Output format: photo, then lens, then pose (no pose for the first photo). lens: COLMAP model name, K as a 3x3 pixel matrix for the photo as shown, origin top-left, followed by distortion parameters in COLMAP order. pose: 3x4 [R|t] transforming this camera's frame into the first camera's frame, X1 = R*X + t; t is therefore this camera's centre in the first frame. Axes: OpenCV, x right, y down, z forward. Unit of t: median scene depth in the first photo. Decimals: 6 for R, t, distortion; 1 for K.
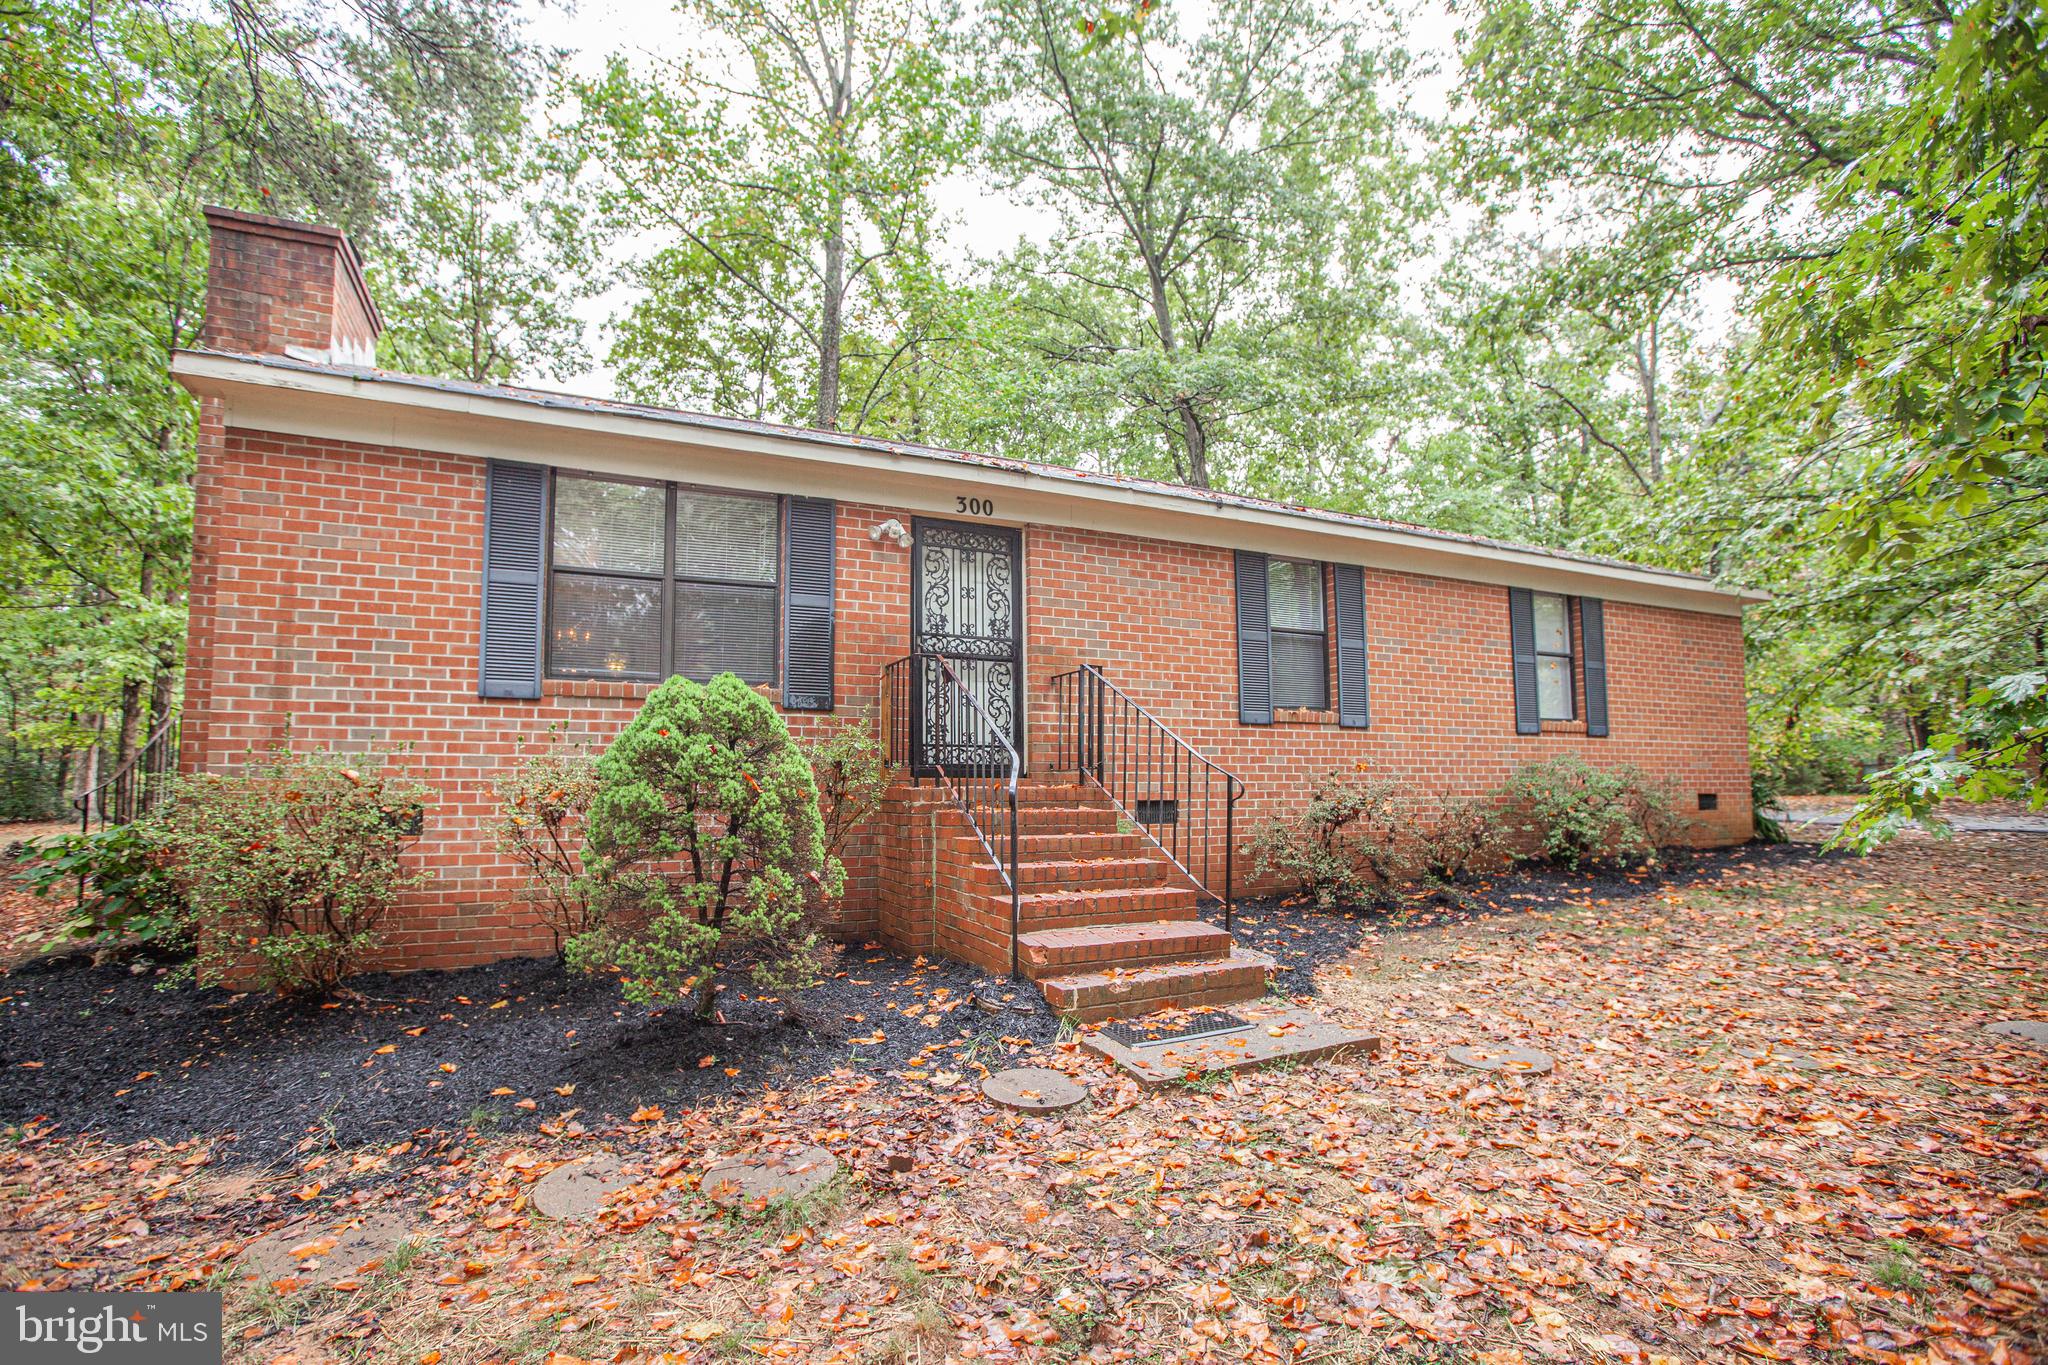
lens RADIAL K [[947.0, 0, 1009.1], [0, 947.0, 720.7], [0, 0, 1]] dist [-0.058084, 0.024114]
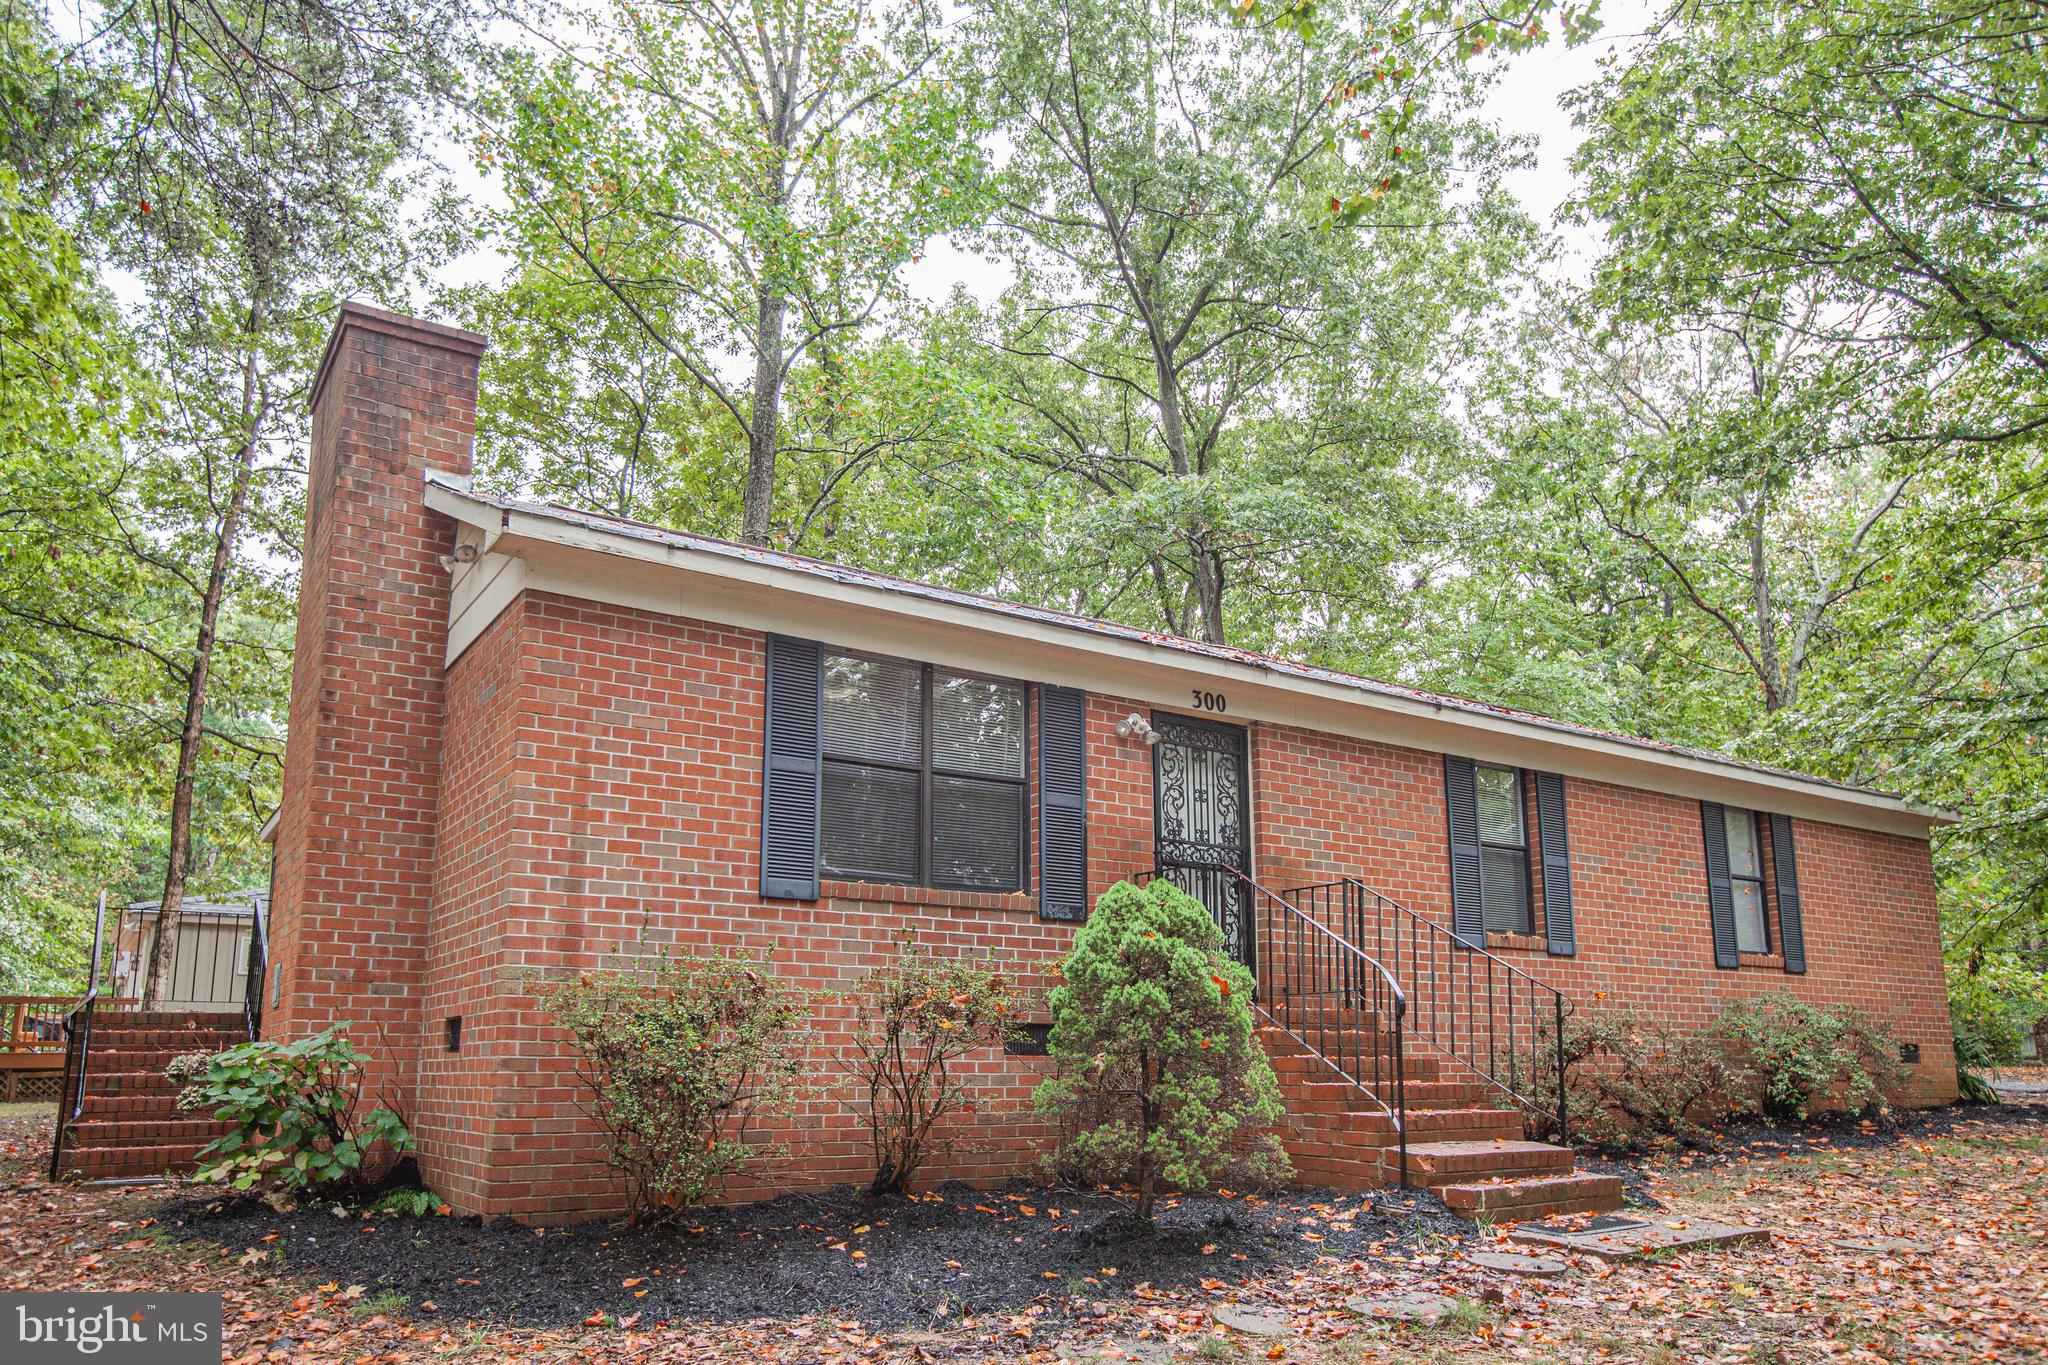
lens RADIAL K [[1459.9, 0, 1022.3], [0, 1459.9, 781.6], [0, 0, 1]] dist [-0.009587, 0.041248]
pose [[0.985341, 0.037014, 0.166532, -0.434803], [-0.016652, 0.992385, -0.122047, 0.024596], [-0.169781, 0.117485, 0.978454, -0.331049]]
